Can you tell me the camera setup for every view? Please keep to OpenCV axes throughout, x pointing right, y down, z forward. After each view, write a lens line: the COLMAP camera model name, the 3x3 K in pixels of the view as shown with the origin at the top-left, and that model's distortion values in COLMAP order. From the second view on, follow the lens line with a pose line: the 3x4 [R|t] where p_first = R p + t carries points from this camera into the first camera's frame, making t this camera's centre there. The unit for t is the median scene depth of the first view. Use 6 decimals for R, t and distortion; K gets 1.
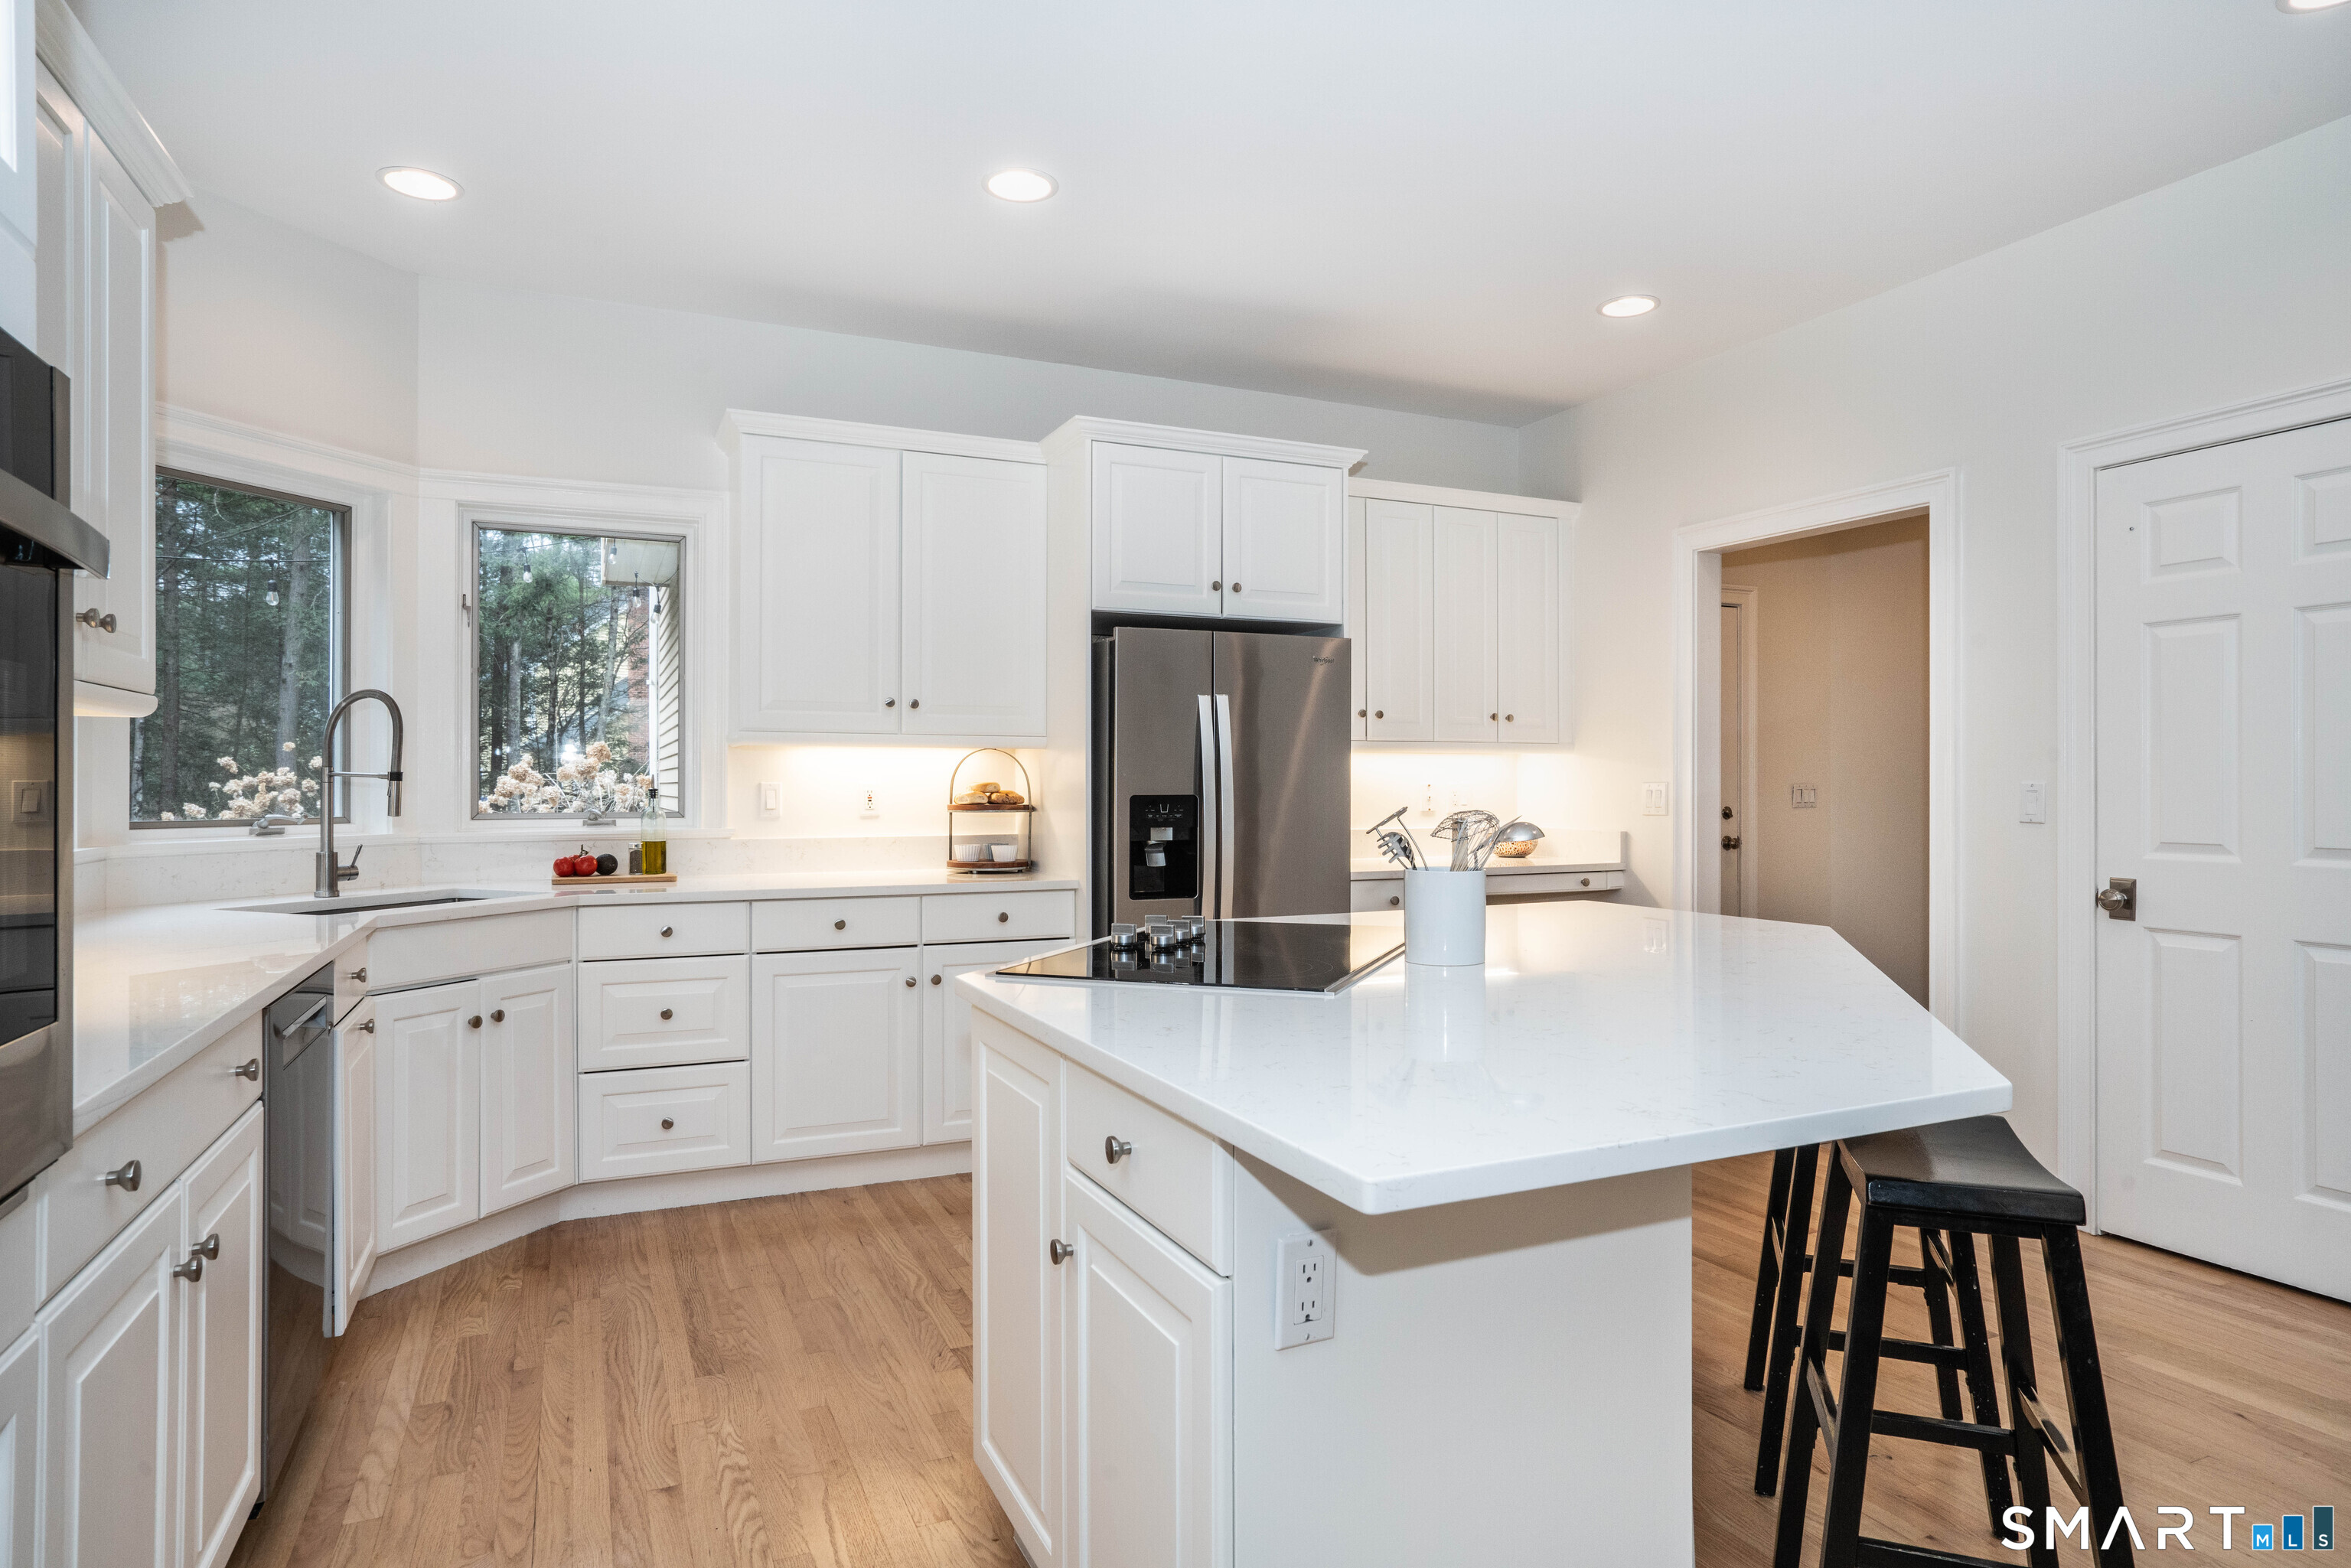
lens RADIAL K [[1351.4, 0, 1183.1], [0, 1351.4, 785.7], [0, 0, 1]] dist [-0.053106, -0.000703]
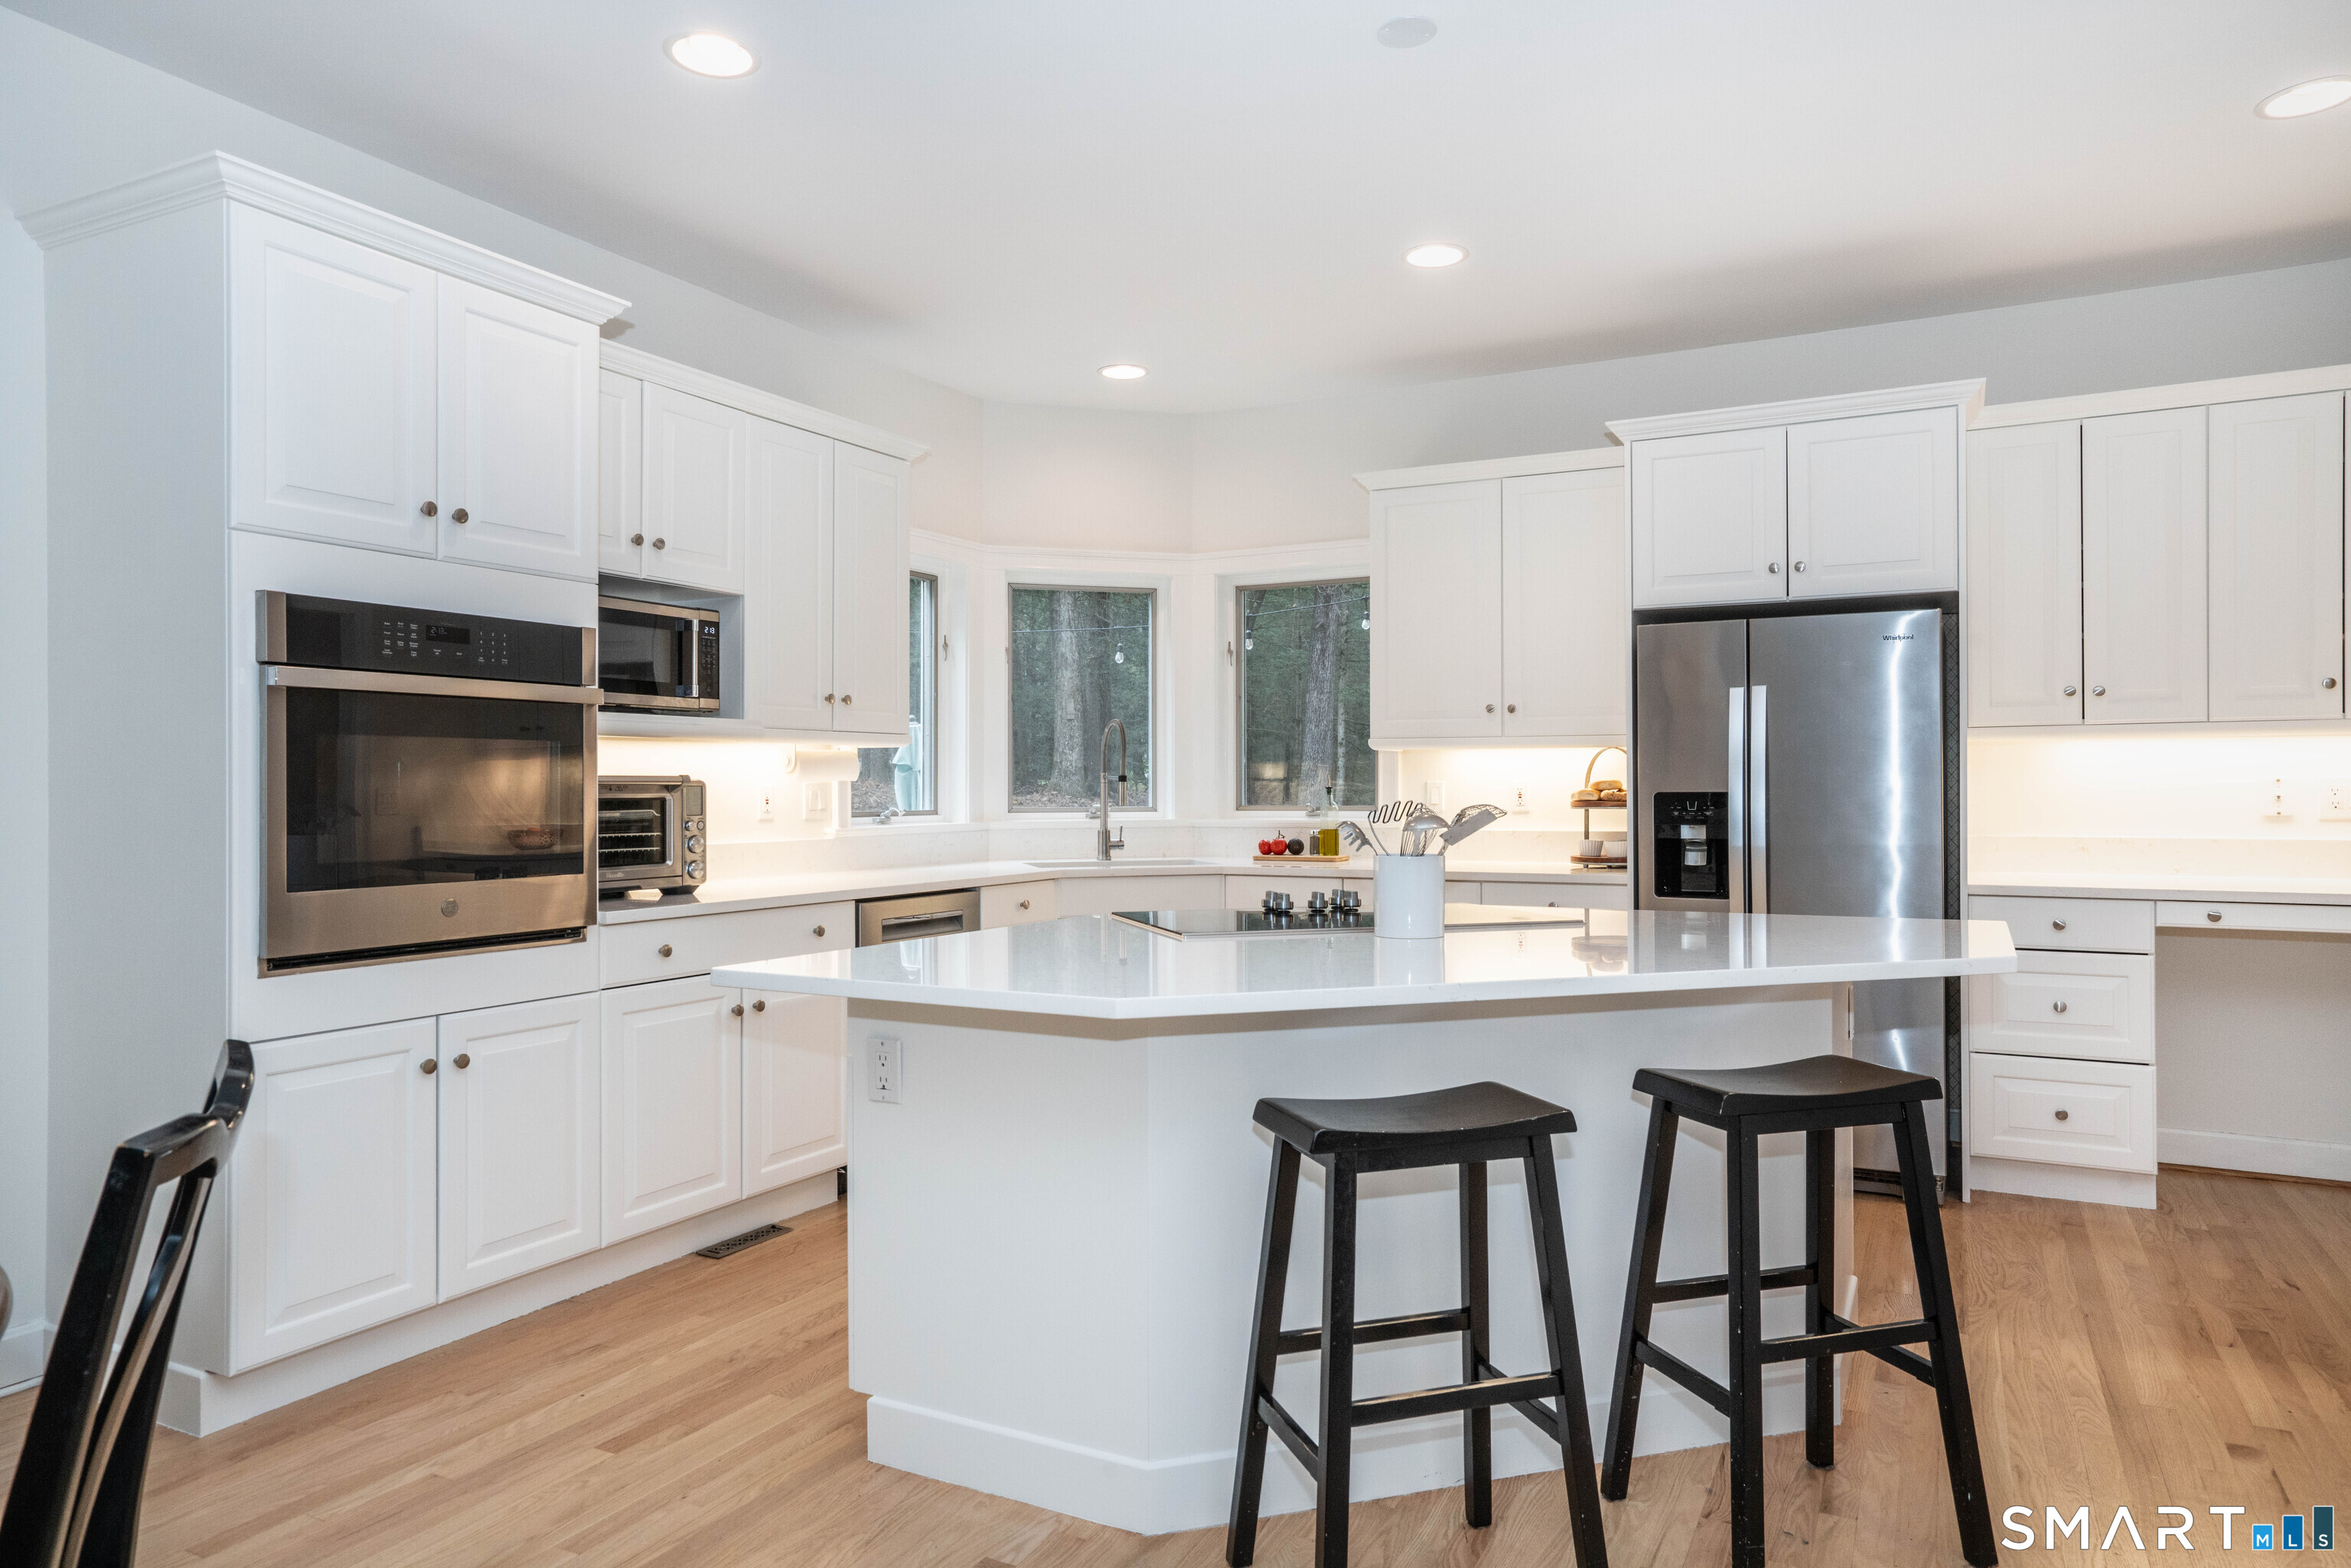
lens RADIAL K [[1495.9, 0, 1165.2], [0, 1495.9, 794.6], [0, 0, 1]] dist [0.004427, 0.002772]
pose [[0.587947, 0.001193, -0.808899, 0.643034], [0.004055, 0.999982, 0.004422, 0.002315], [0.808890, -0.005880, 0.587931, 0.055090]]
